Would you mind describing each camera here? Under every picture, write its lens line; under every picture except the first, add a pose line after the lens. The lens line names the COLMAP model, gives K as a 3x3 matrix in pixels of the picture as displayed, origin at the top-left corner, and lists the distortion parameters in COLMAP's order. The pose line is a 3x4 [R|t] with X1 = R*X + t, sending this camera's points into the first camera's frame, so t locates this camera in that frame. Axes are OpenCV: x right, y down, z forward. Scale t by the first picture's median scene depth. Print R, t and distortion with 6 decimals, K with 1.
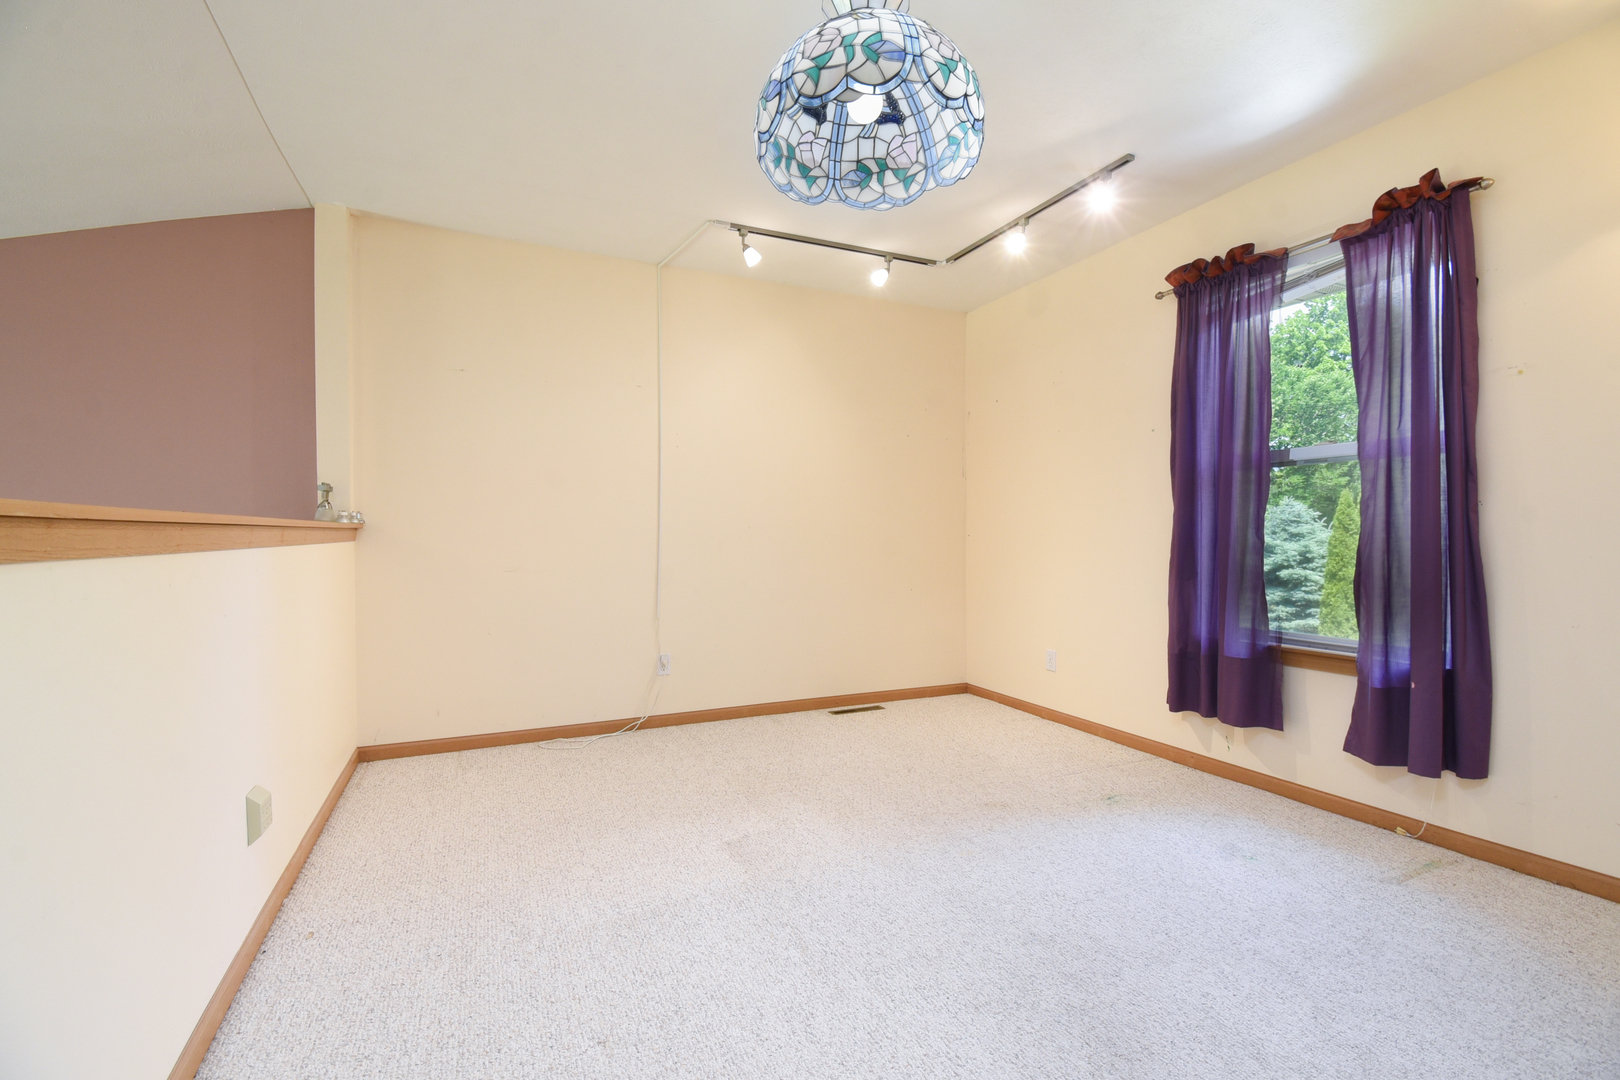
lens RADIAL K [[707.7, 0, 809.2], [0, 707.7, 540.5], [0, 0, 1]] dist [0.013182, -0.021917]
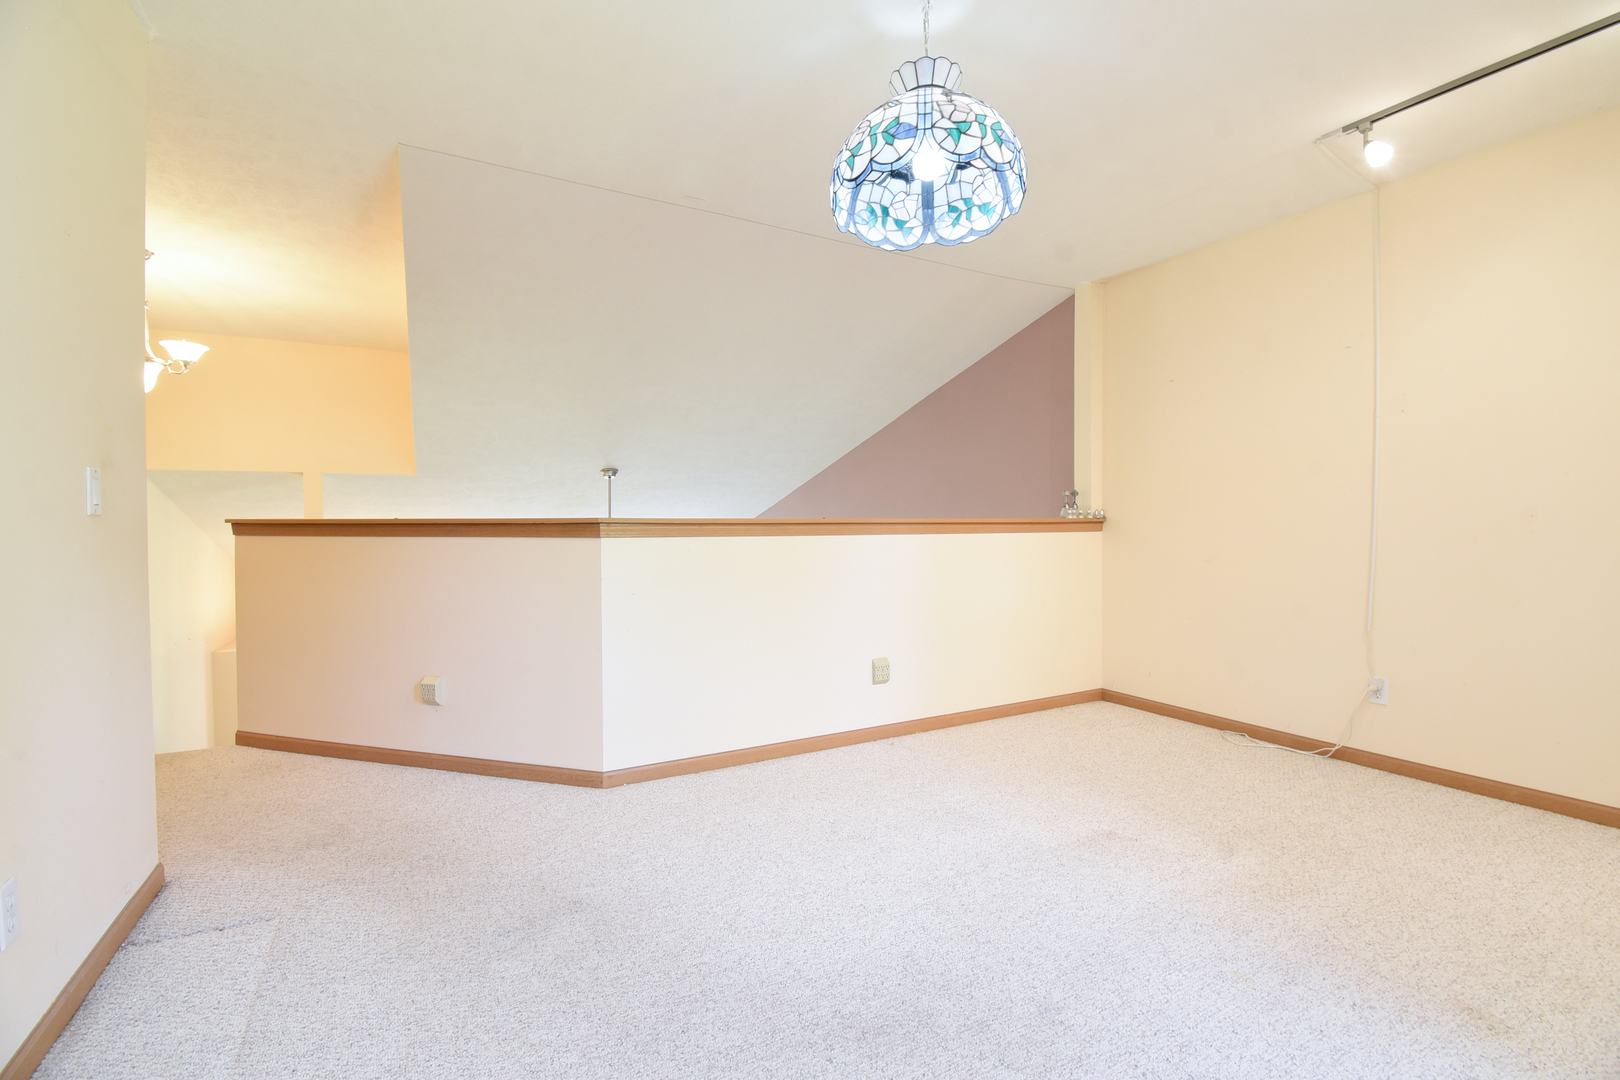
lens RADIAL K [[707.7, 0, 807.2], [0, 707.7, 532.9], [0, 0, 1]] dist [0.013182, -0.021917]
pose [[0.066832, 0.009811, -0.997716, 0.643595], [-0.005613, 0.999940, 0.009457, -0.005868], [0.997748, 0.004968, 0.066883, 0.372424]]
